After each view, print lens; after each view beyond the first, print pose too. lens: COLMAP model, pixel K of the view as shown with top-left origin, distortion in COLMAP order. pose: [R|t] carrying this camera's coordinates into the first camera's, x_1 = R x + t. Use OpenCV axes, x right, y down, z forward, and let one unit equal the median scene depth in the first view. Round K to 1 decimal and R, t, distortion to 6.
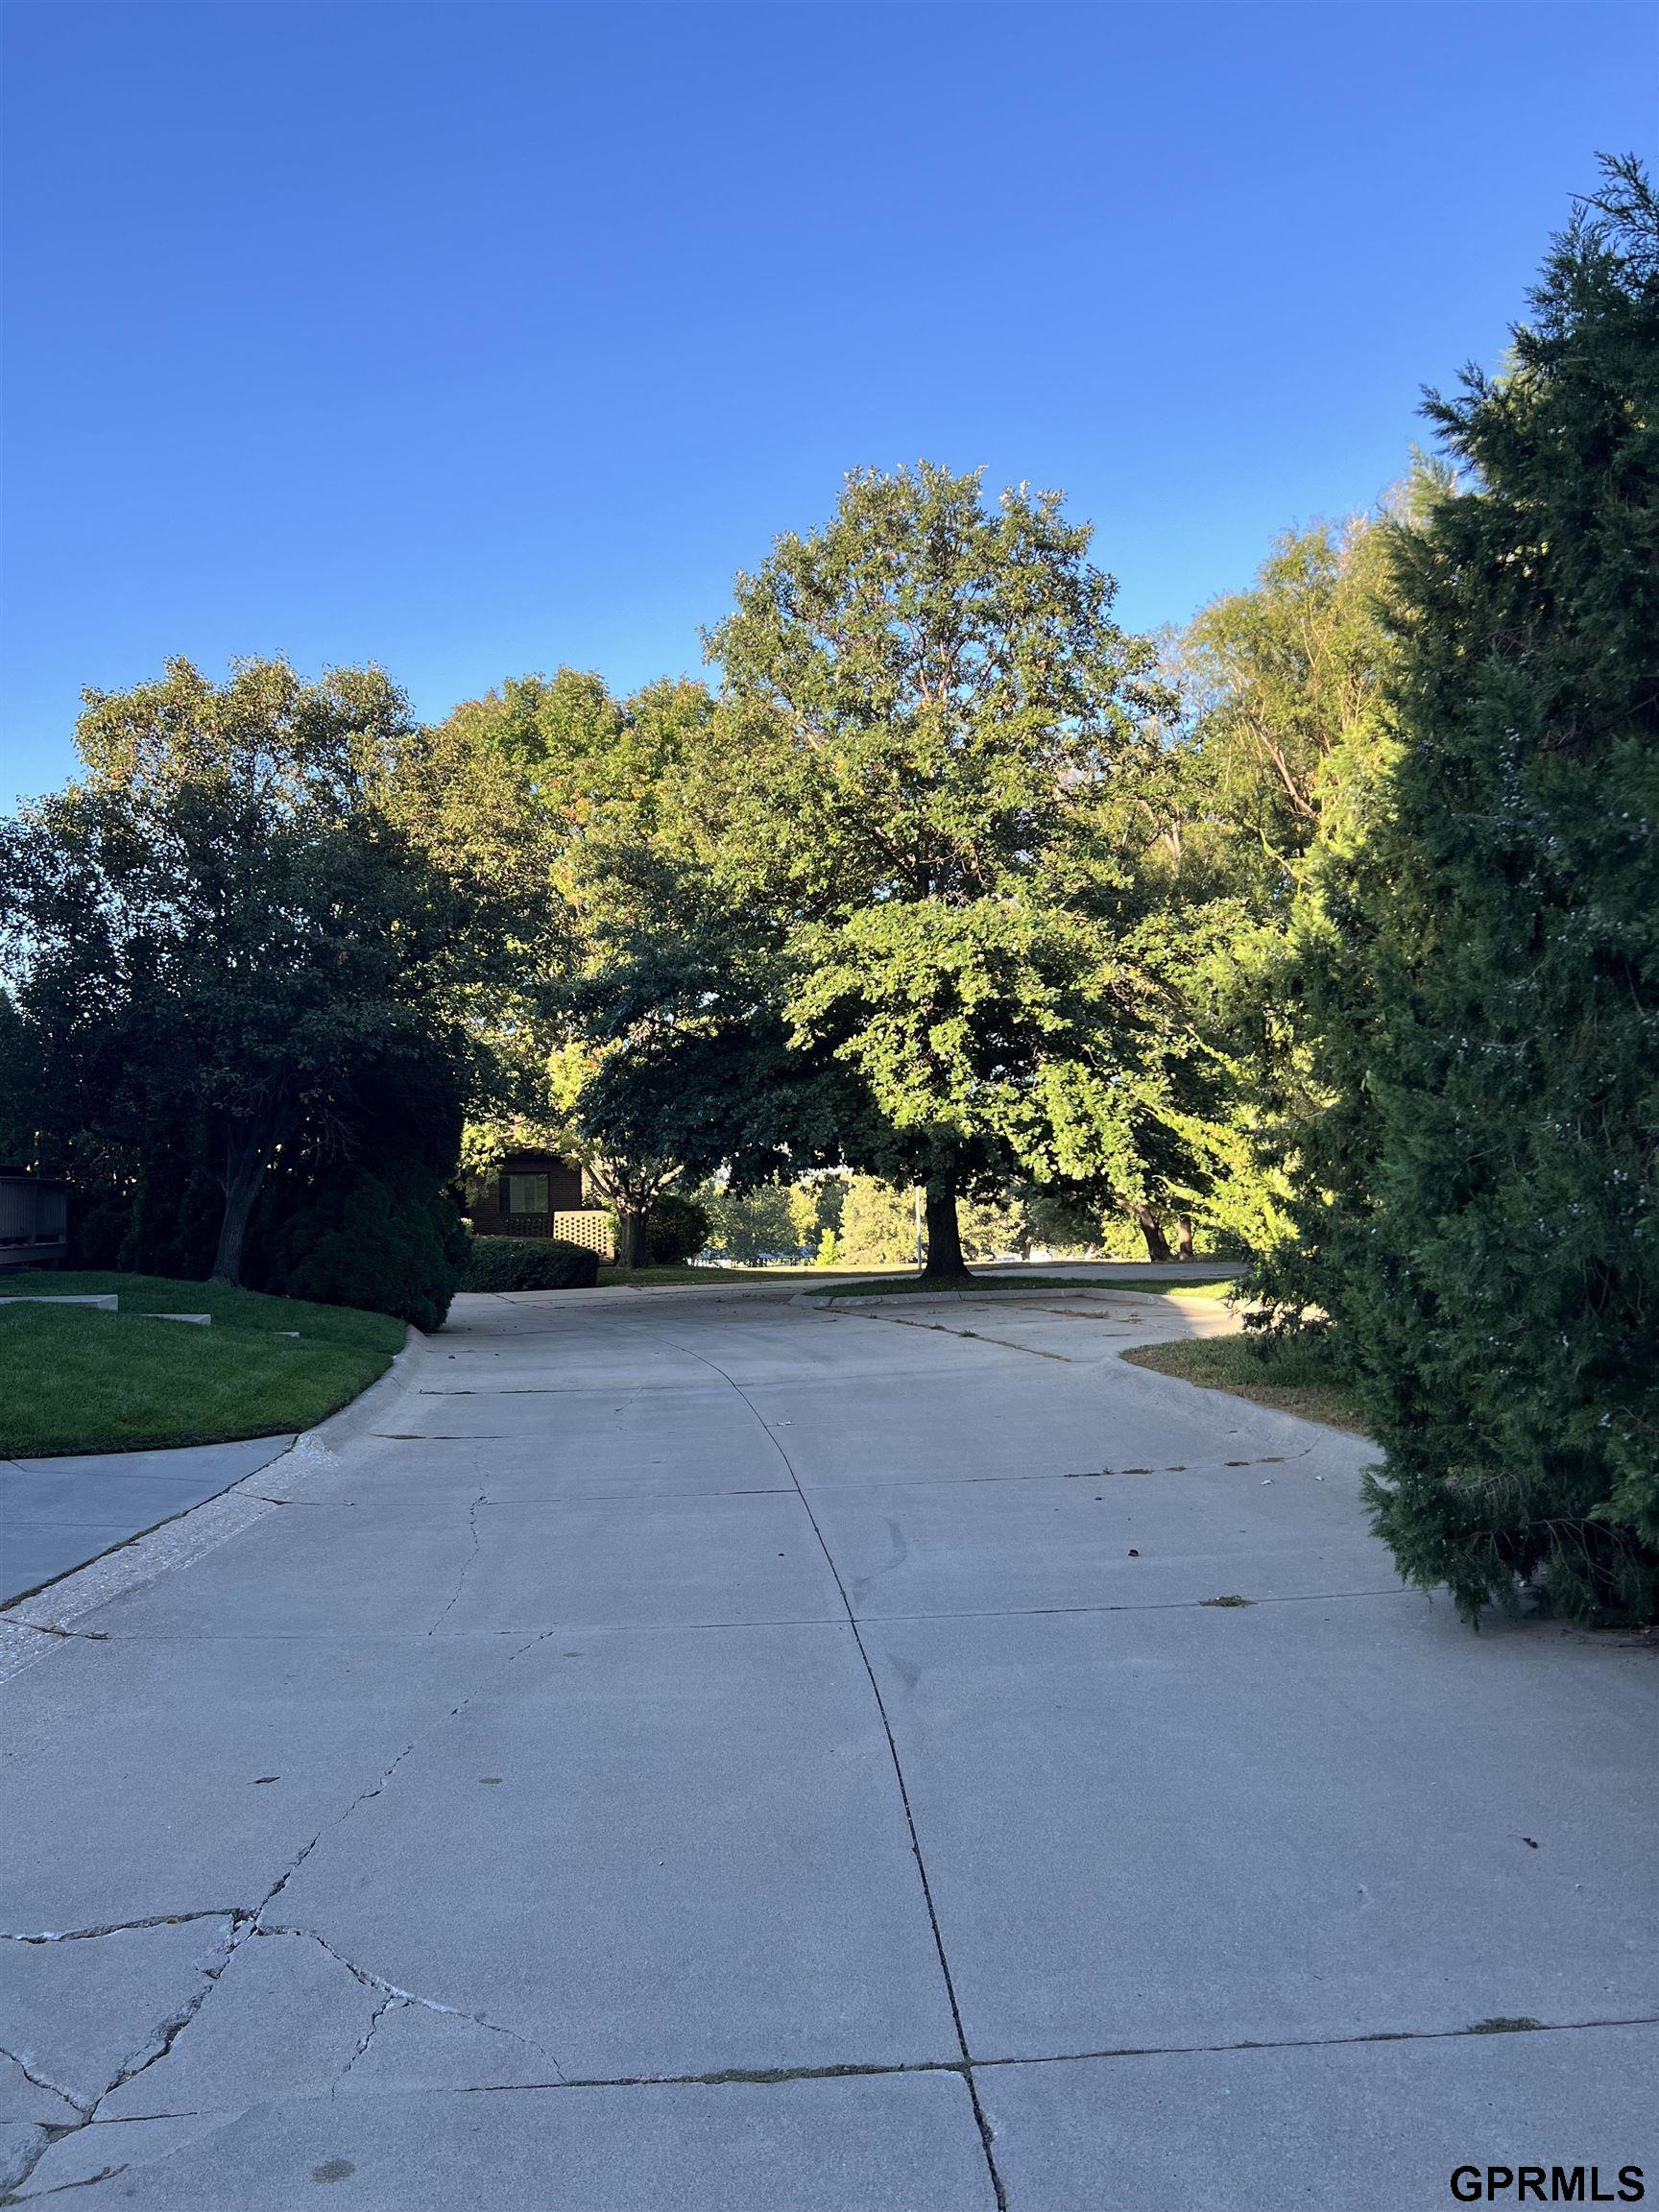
lens RADIAL K [[1669.9, 0, 829.5], [0, 1669.9, 1106.0], [0, 0, 1]] dist [0.000631, -0.000367]
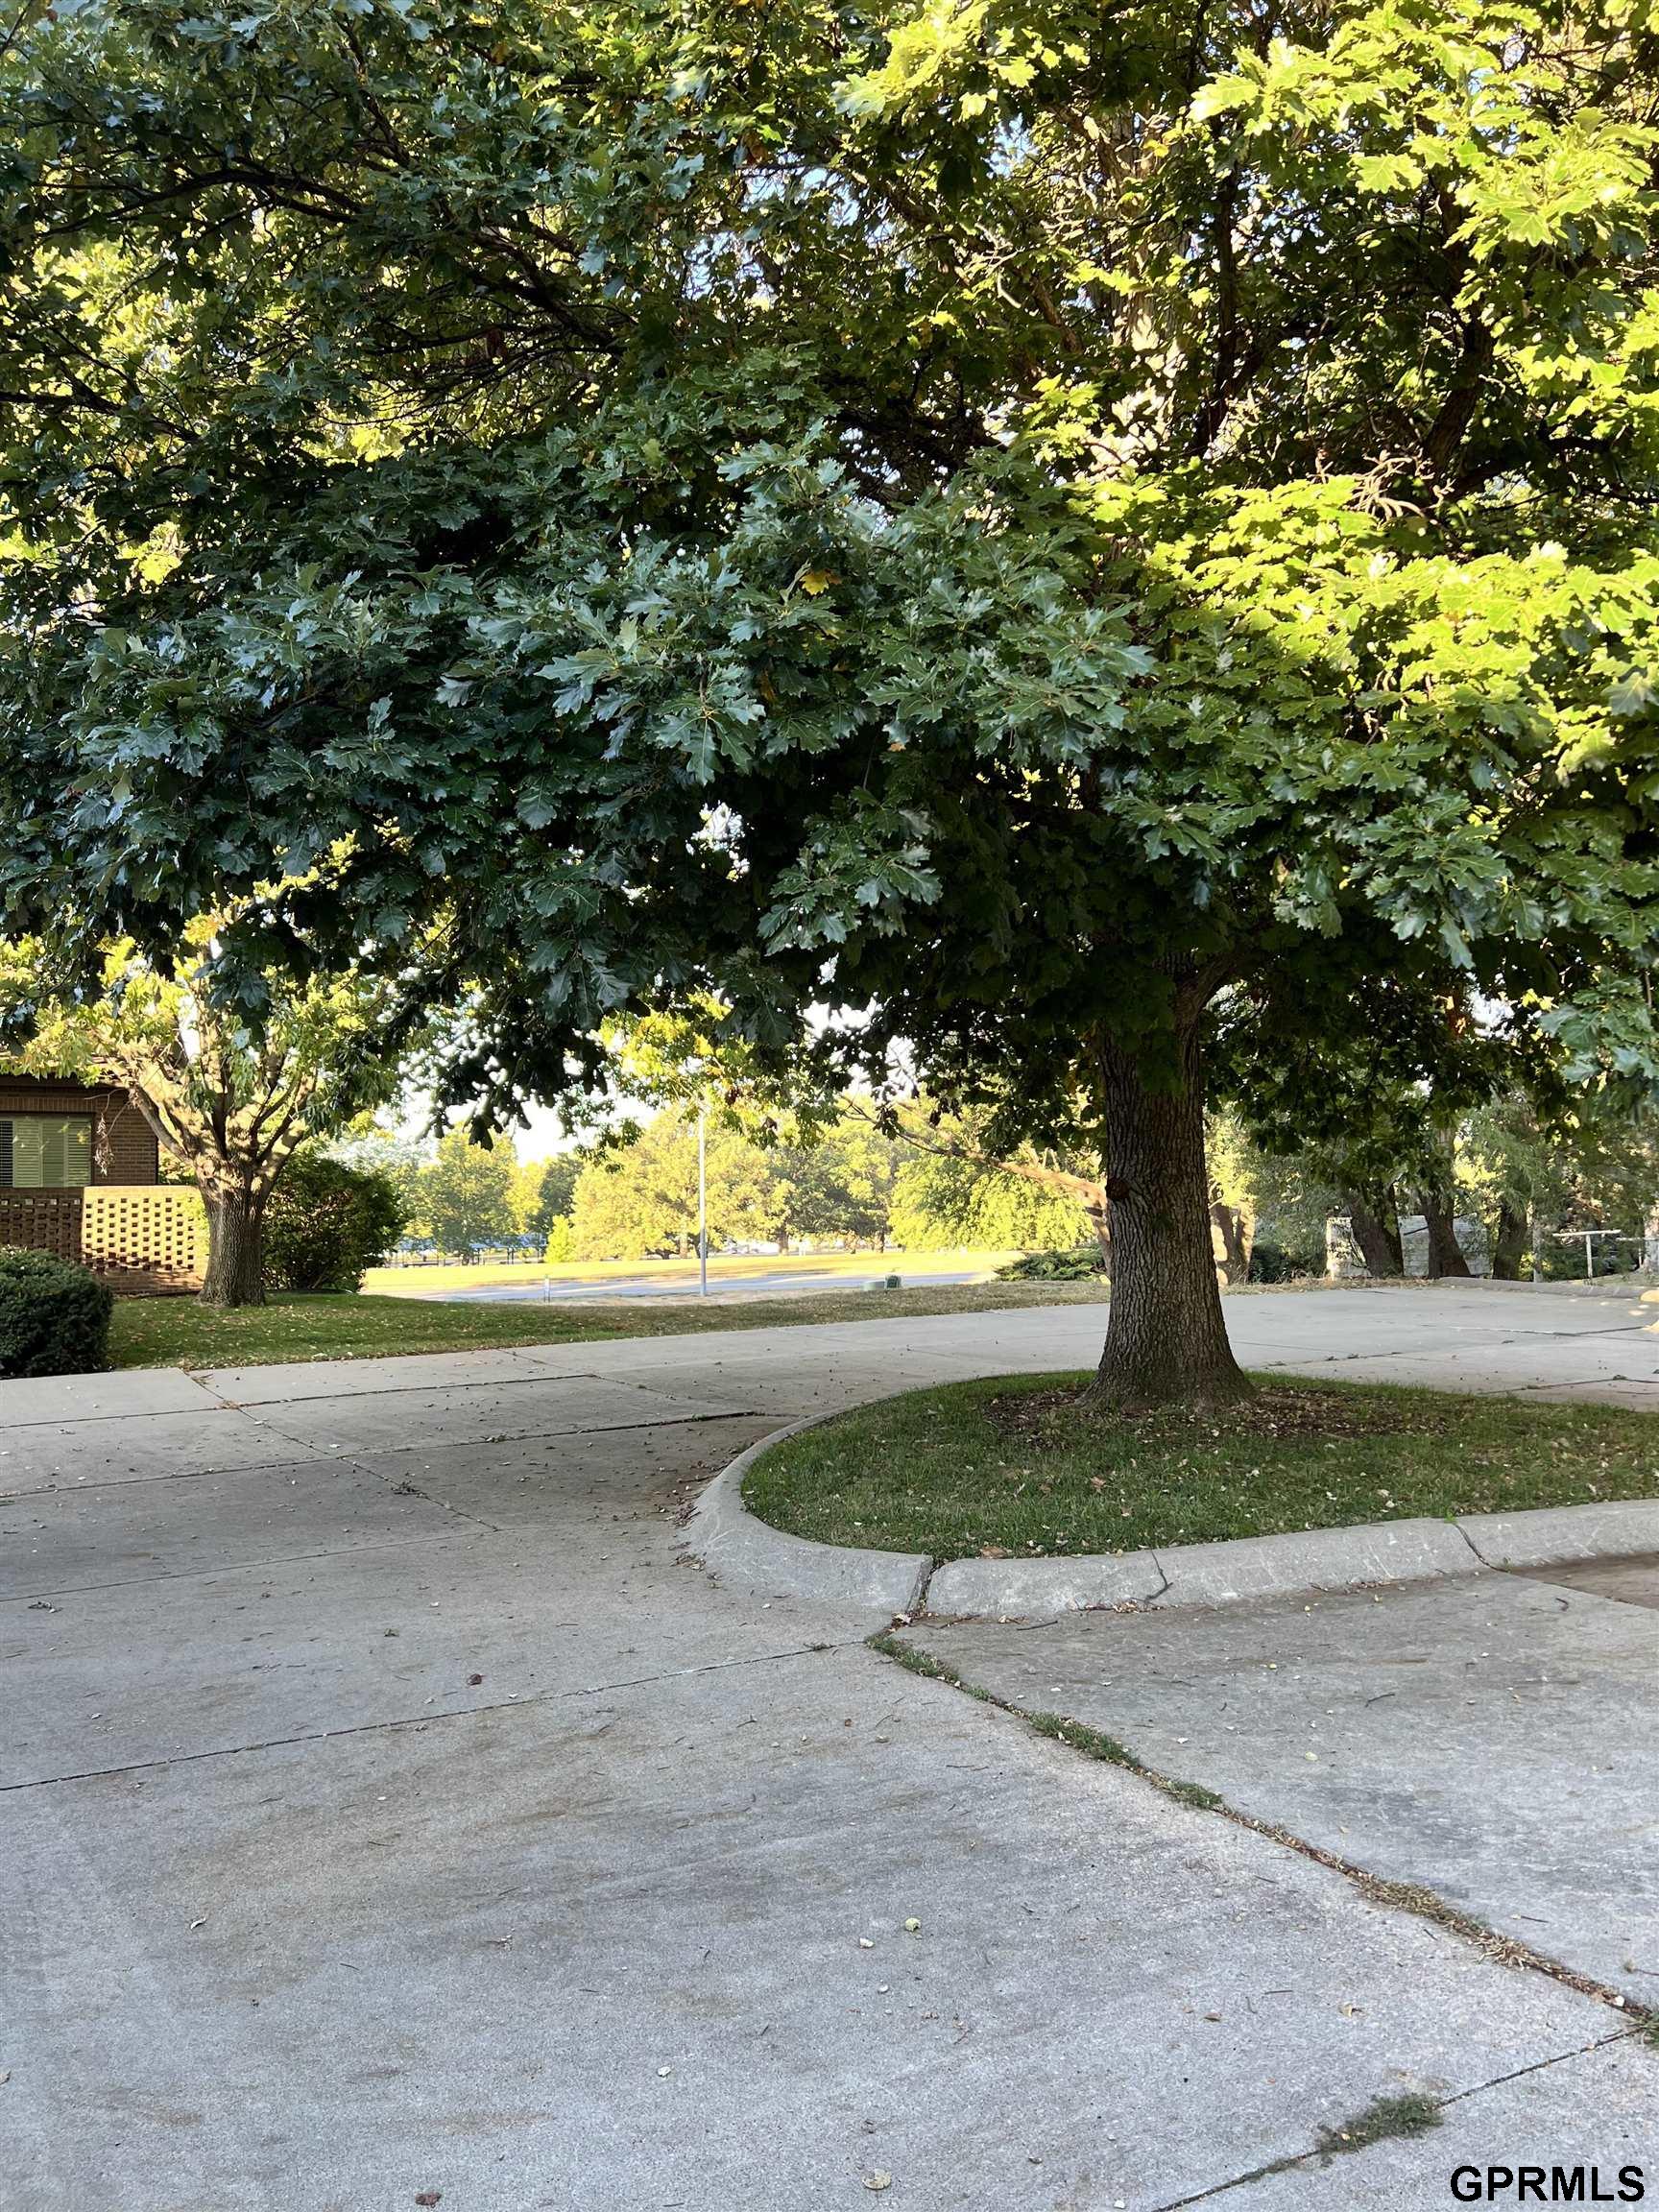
lens RADIAL K [[1669.9, 0, 829.5], [0, 1669.9, 1106.0], [0, 0, 1]] dist [0.000631, -0.000367]
pose [[0.985280, 0.016807, 0.170119, -0.028530], [-0.018369, 0.999802, 0.007612, 0.030645], [-0.169958, -0.010625, 0.985394, 0.461298]]
